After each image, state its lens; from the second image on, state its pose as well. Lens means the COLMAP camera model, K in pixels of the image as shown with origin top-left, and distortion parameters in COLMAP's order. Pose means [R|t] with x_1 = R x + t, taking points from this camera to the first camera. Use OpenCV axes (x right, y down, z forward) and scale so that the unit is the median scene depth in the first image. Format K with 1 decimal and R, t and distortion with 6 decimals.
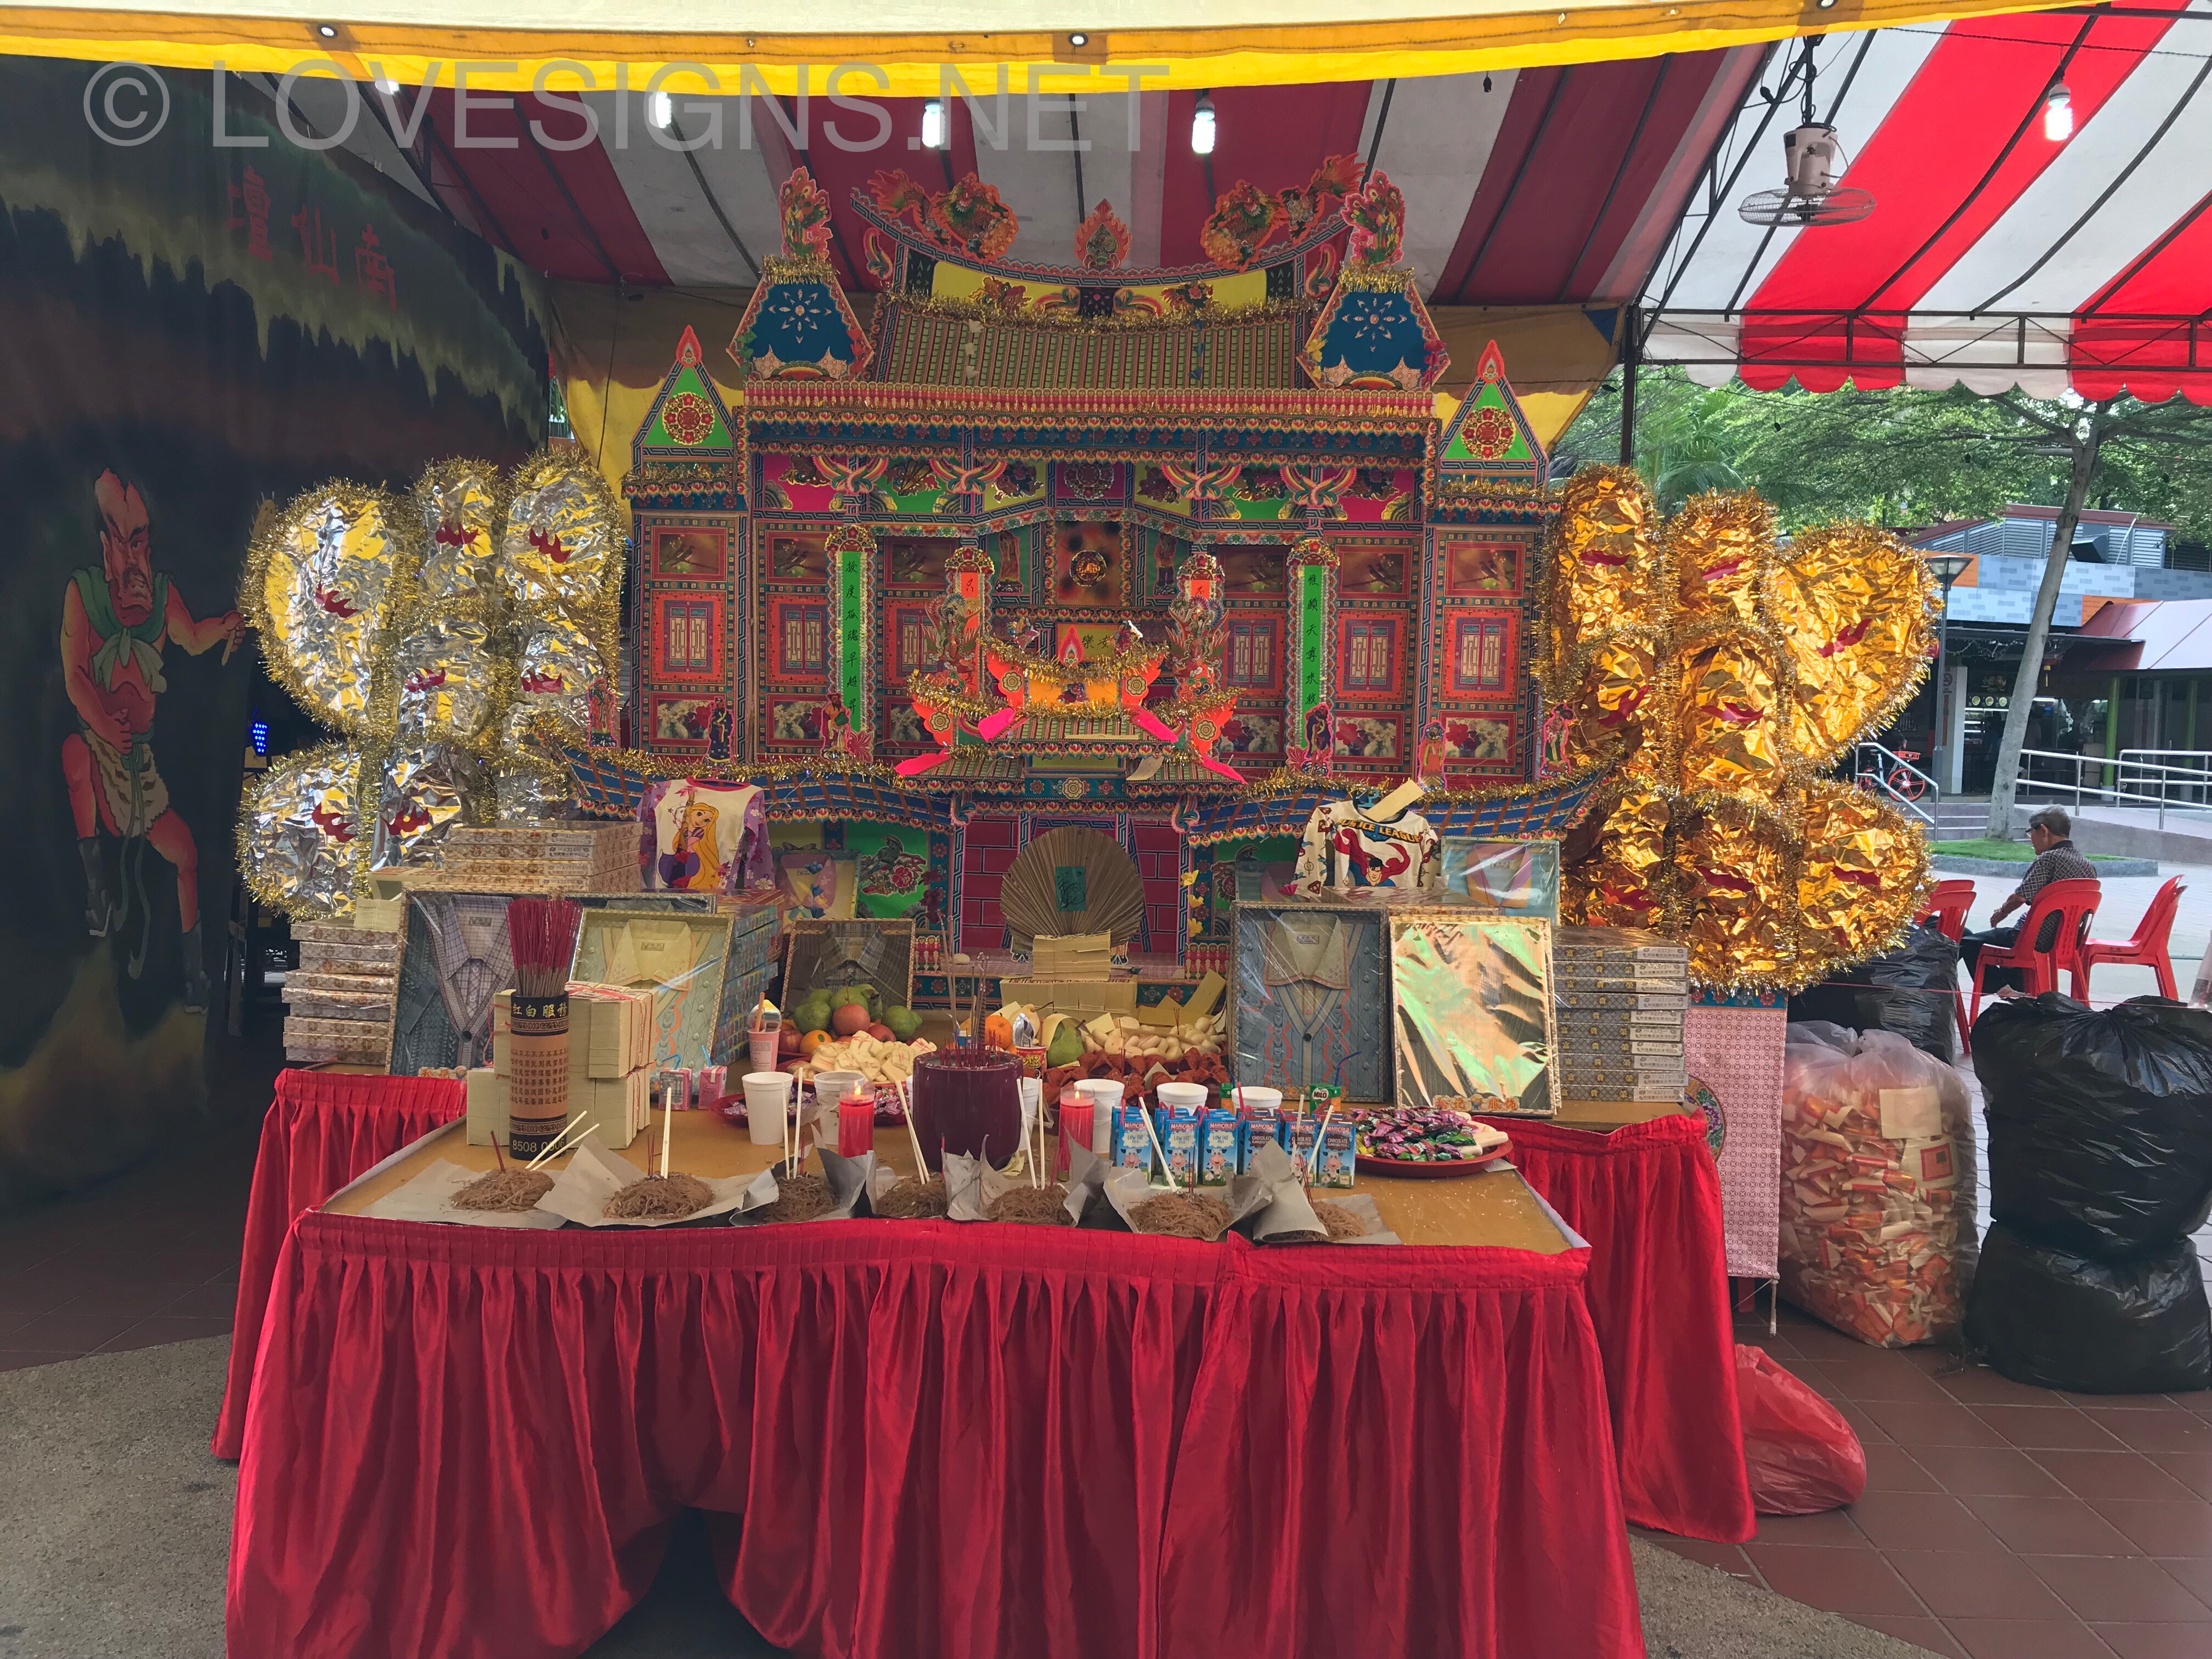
lens RADIAL K [[2092.4, 0, 1106.0], [0, 2092.4, 829.5], [0, 0, 1]] dist [0.116979, -0.283289]
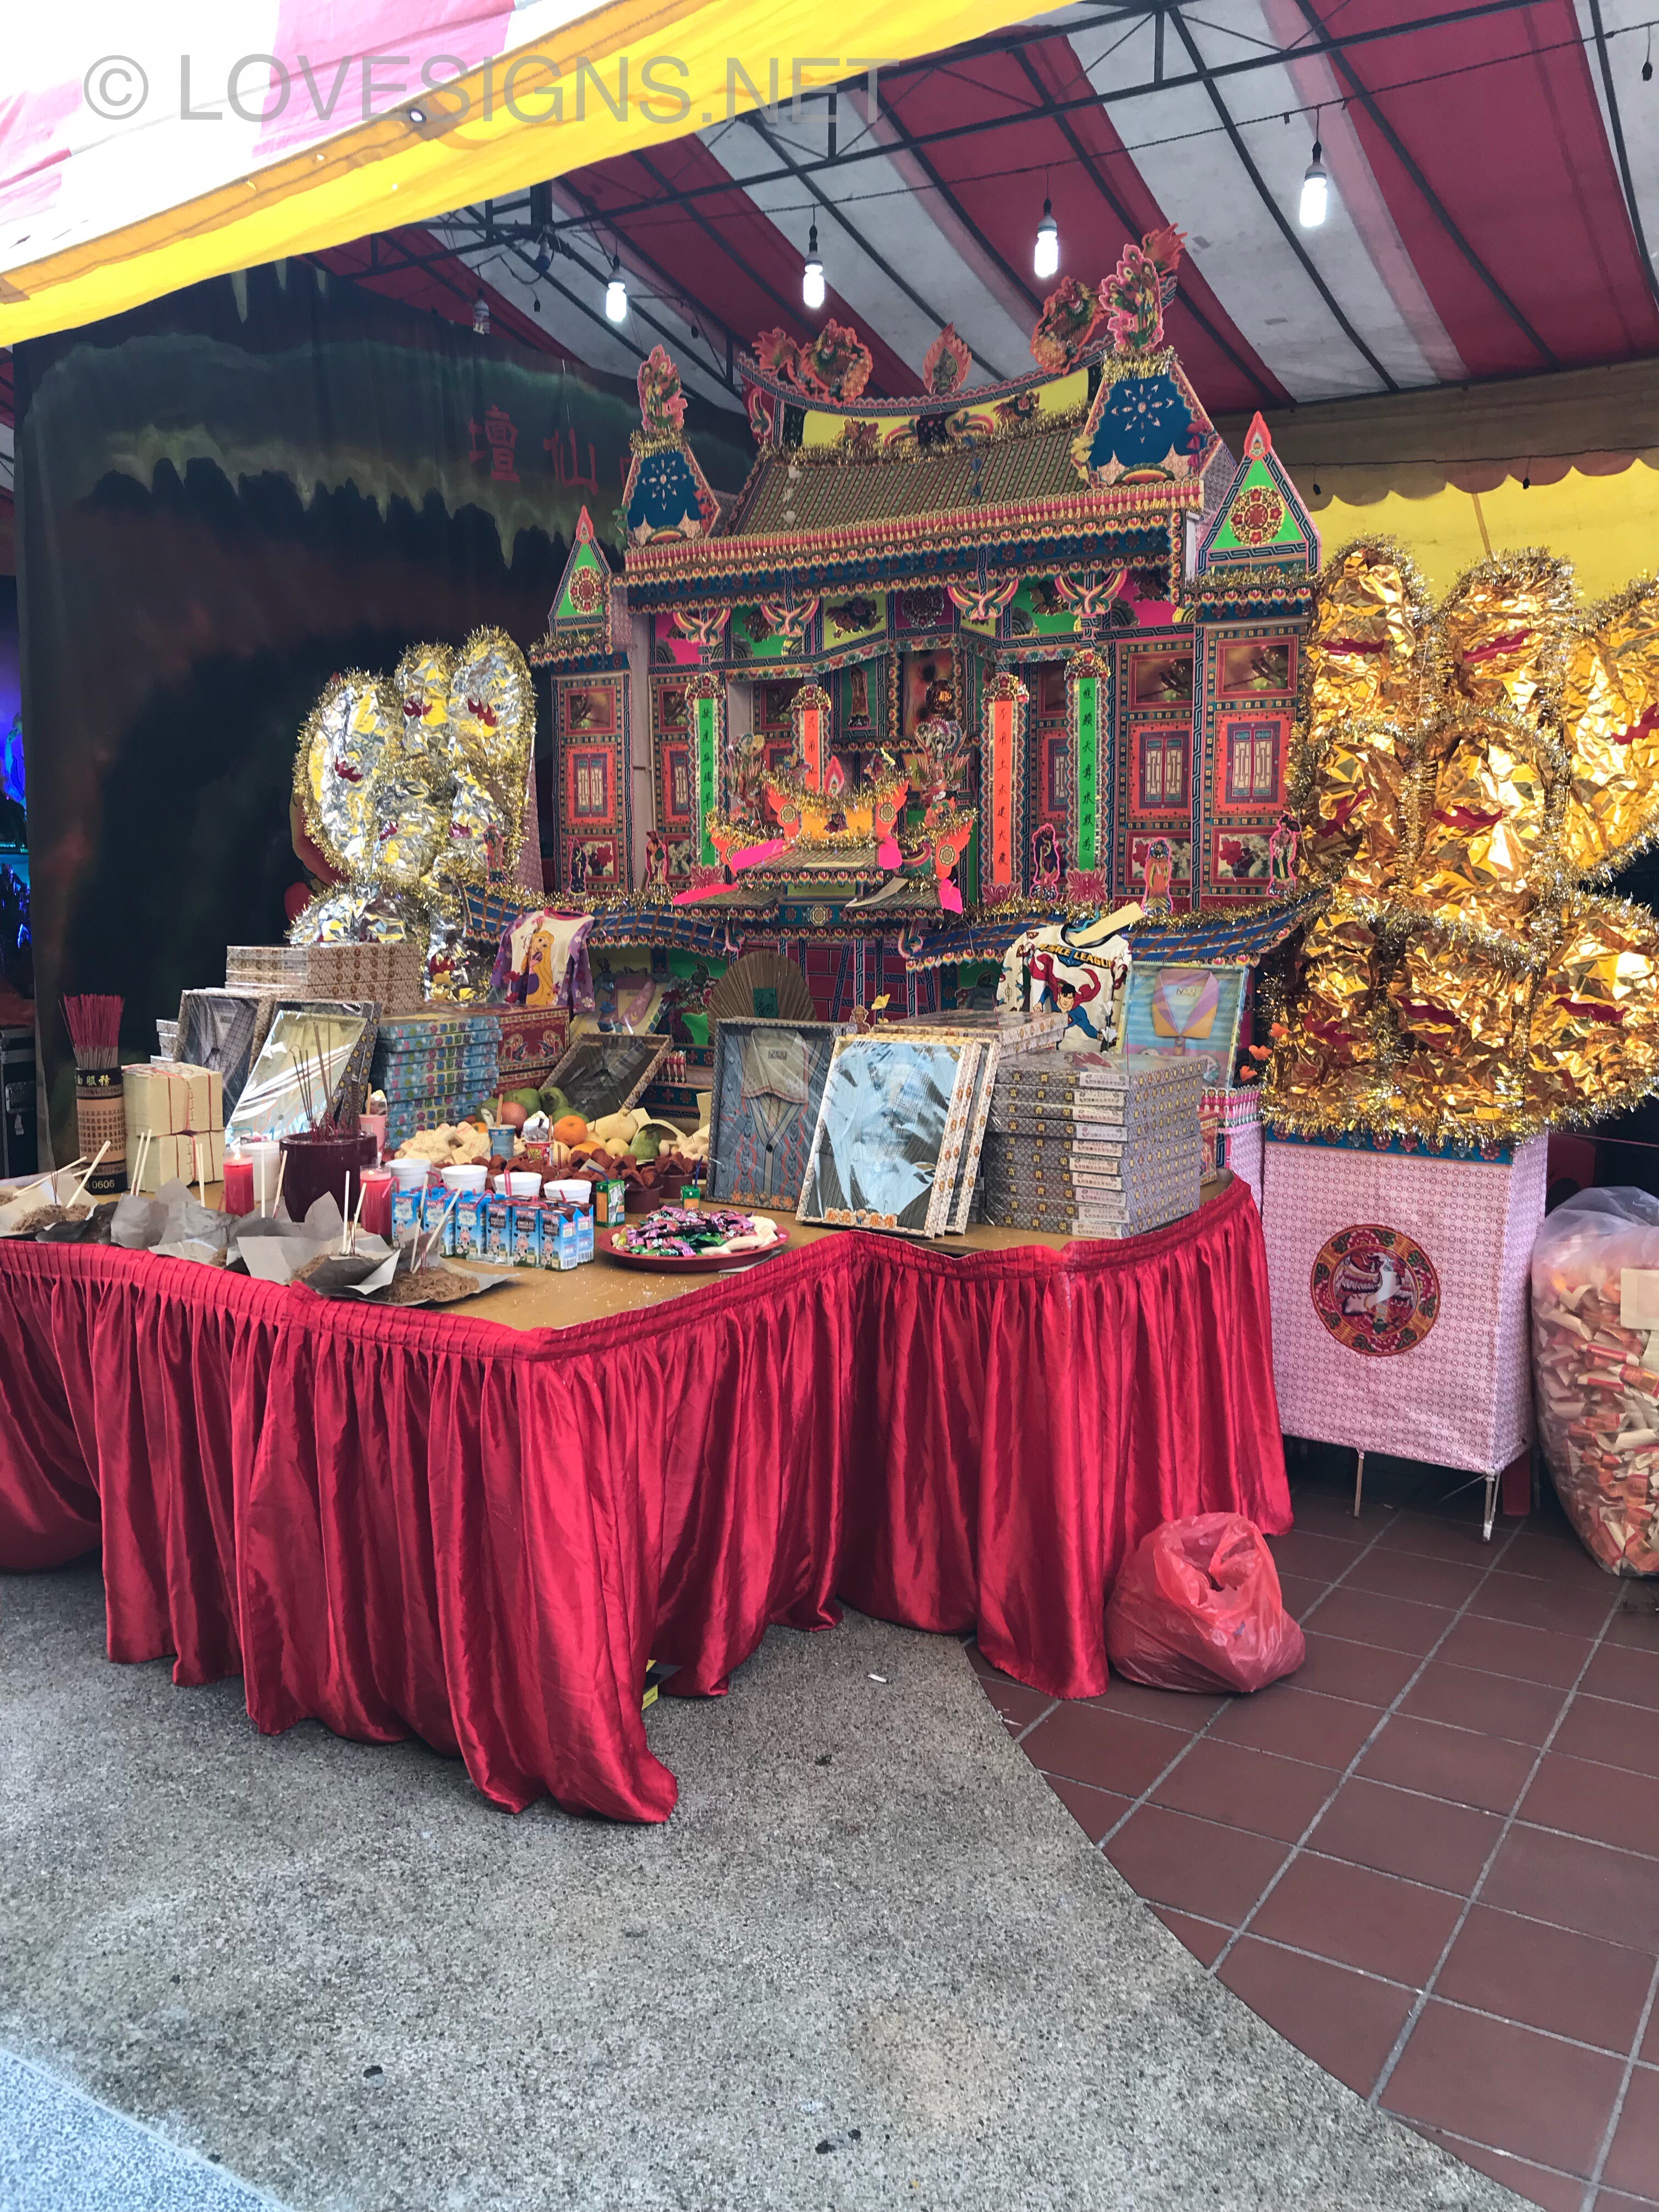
lens RADIAL K [[2171.4, 0, 832.3], [0, 2171.4, 1128.6], [0, 0, 1]] dist [0.124144, -0.451360]
pose [[0.801117, 0.047390, -0.596629, 0.626018], [-0.010949, 0.997854, 0.064558, 0.016132], [0.598408, -0.045186, 0.799917, 0.129689]]
